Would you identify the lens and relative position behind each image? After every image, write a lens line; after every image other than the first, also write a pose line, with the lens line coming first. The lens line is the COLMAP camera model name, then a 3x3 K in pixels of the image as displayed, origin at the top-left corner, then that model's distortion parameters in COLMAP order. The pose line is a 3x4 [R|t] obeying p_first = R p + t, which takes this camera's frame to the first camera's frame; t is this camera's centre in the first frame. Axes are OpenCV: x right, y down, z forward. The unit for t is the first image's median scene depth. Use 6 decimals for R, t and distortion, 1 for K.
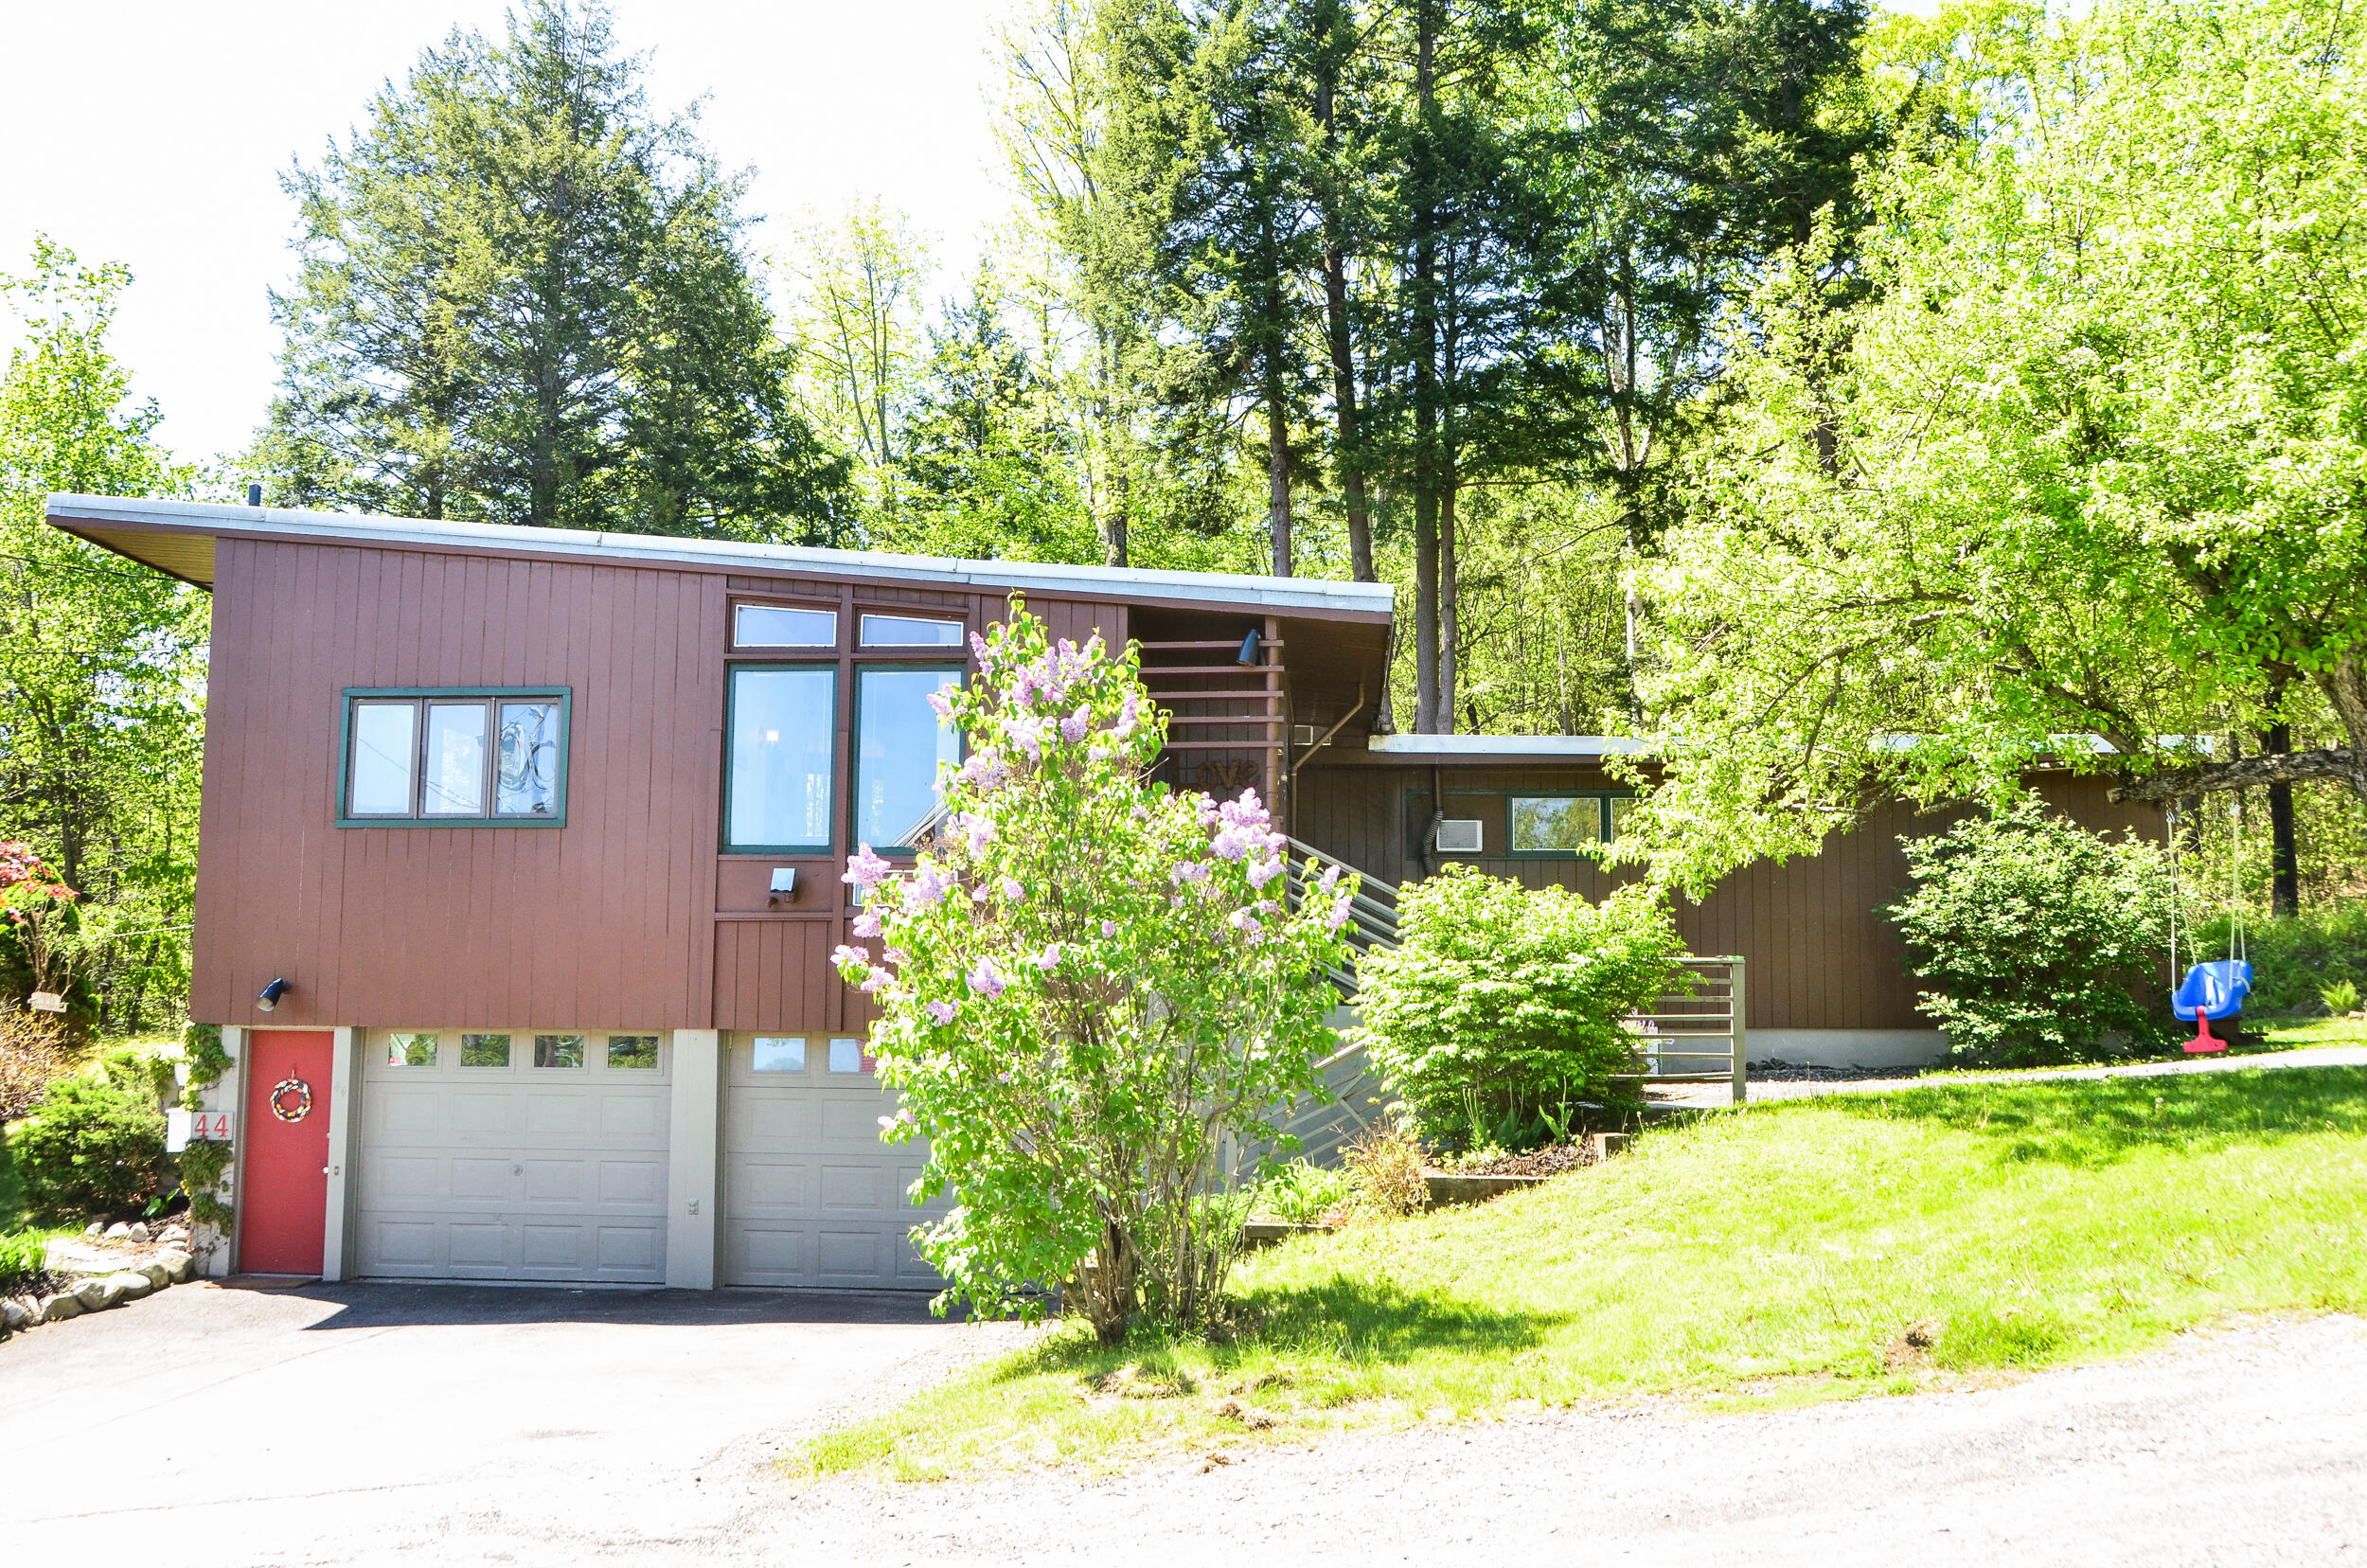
lens RADIAL K [[2257.9, 0, 1183.3], [0, 2257.9, 781.6], [0, 0, 1]] dist [-0.021211, 0.000000]
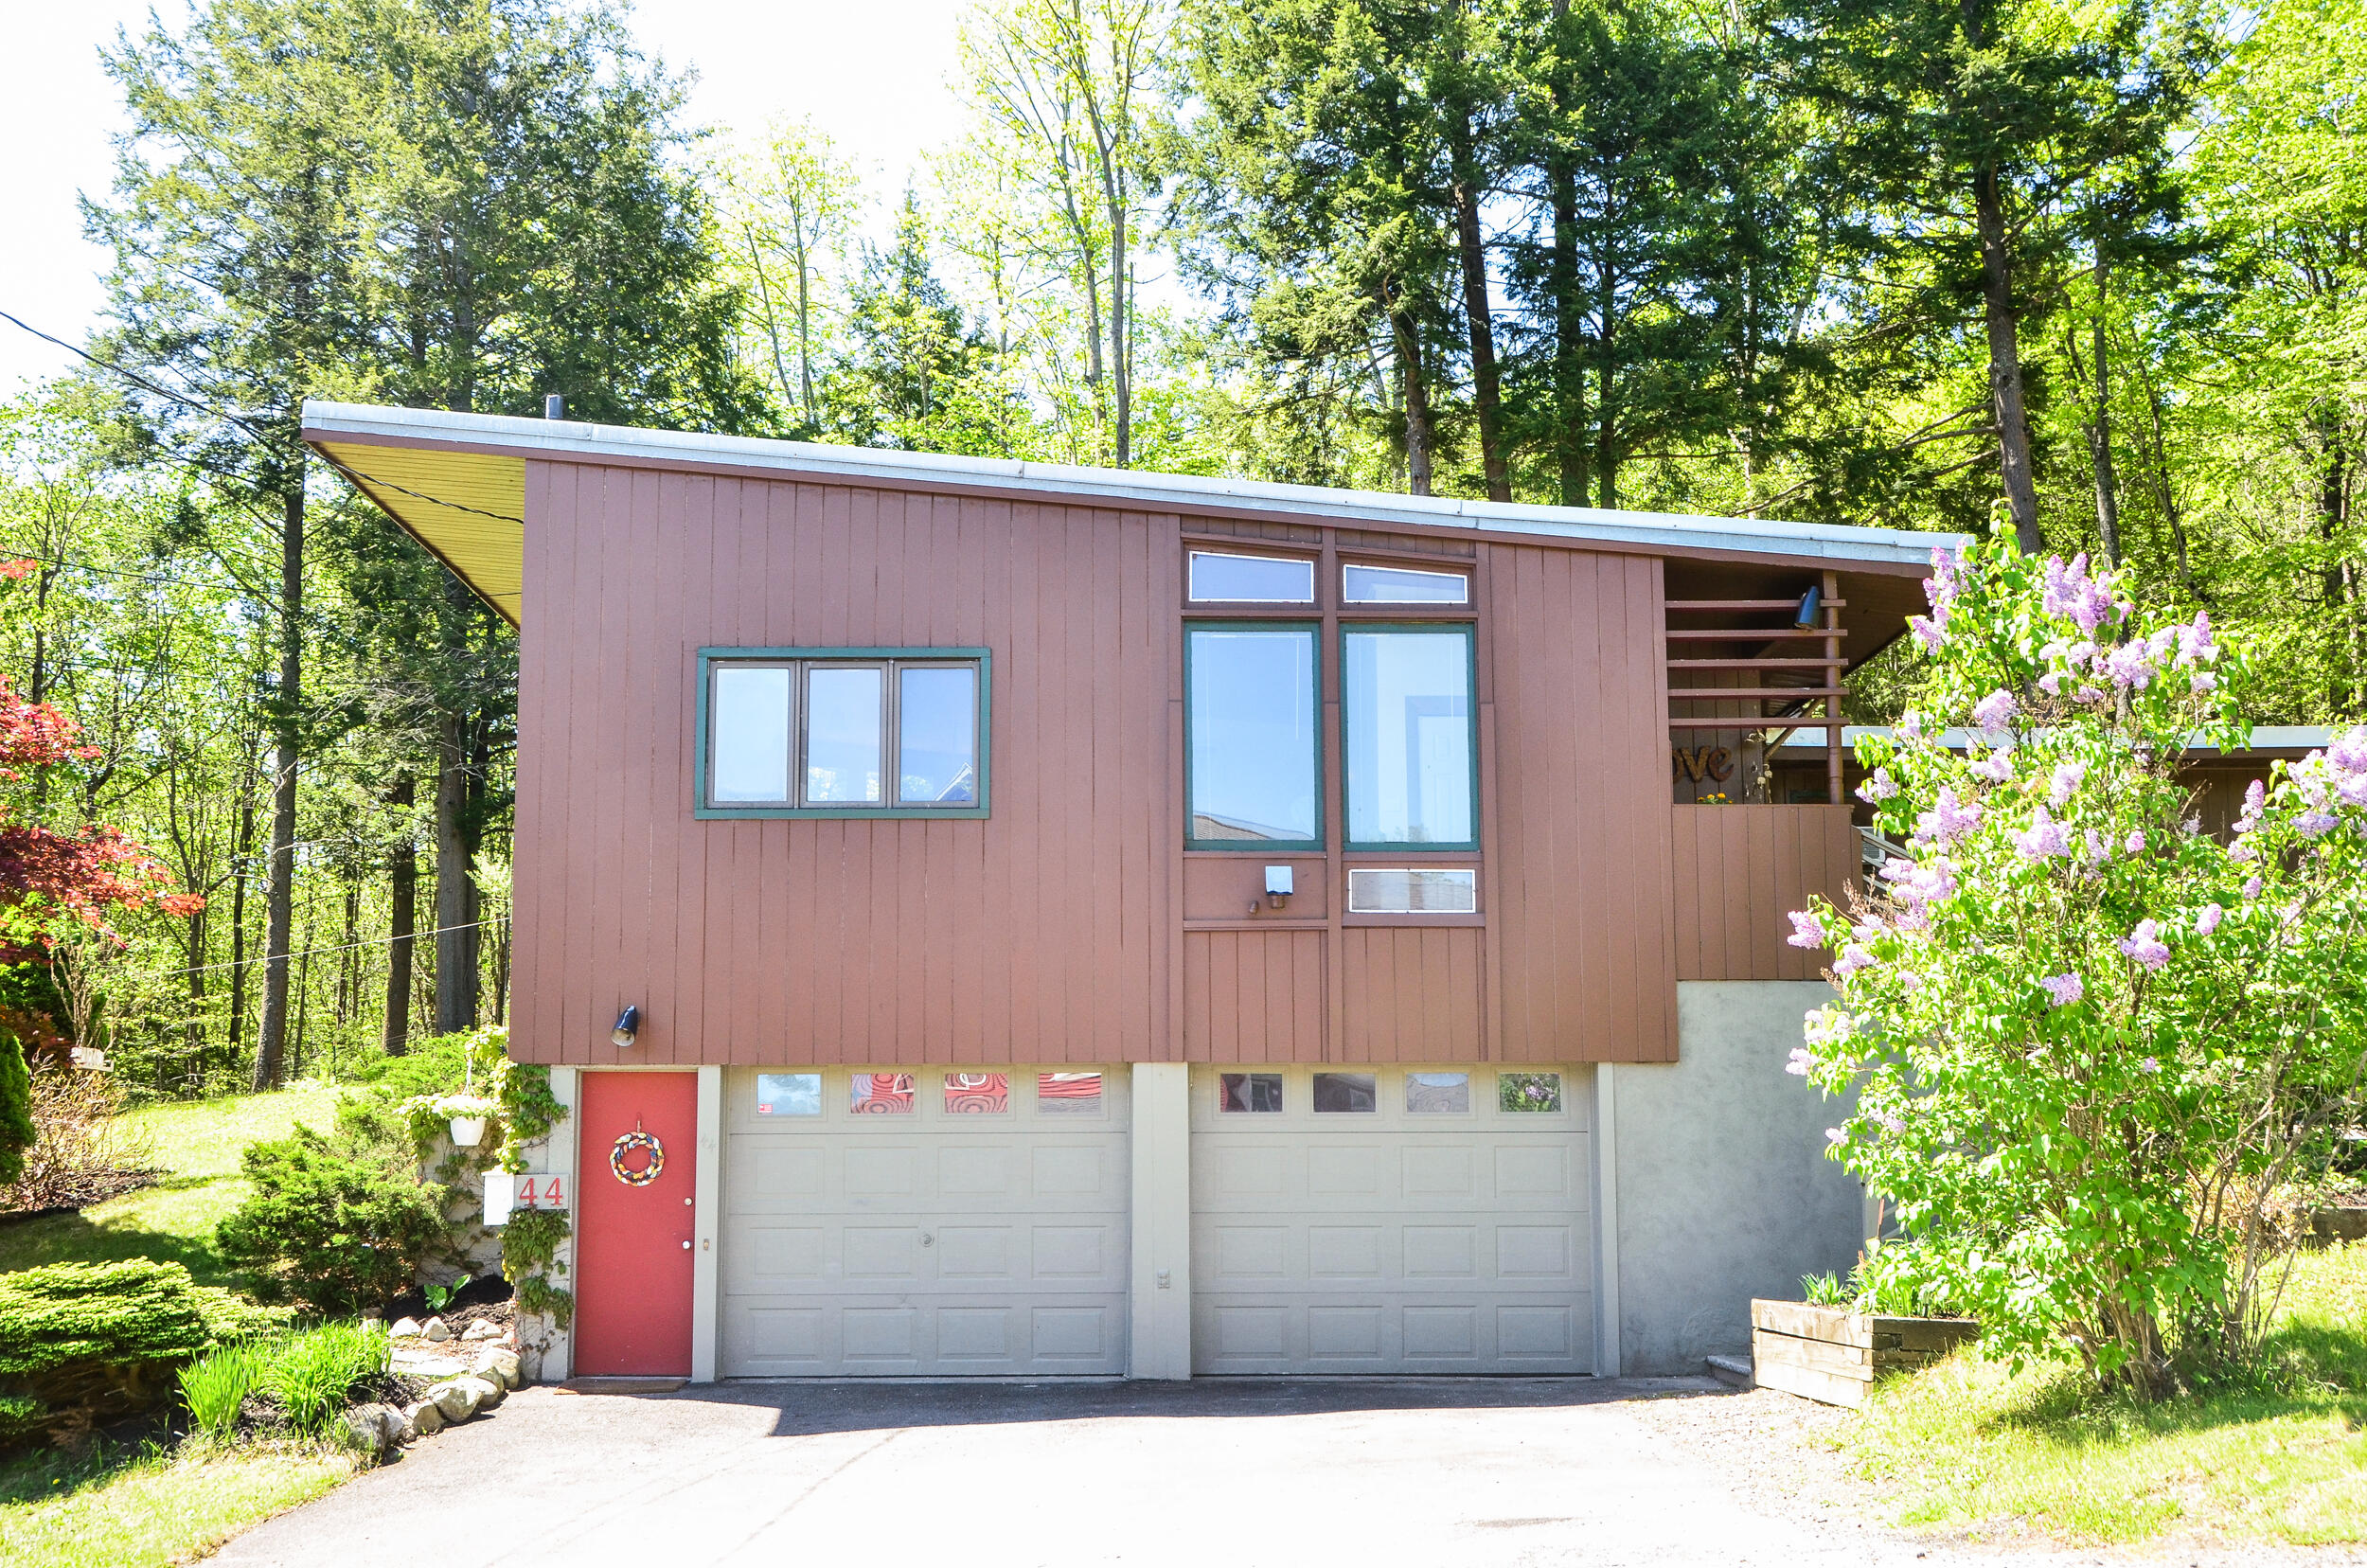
lens RADIAL K [[2641.3, 0, 1184.3], [0, 2641.3, 792.7], [0, 0, 1]] dist [0.021941, 0.000000]
pose [[0.993663, 0.003590, 0.112342, -0.310334], [-0.001522, 0.999828, -0.018489, 0.028435], [-0.112389, 0.018201, 0.993498, 0.038045]]
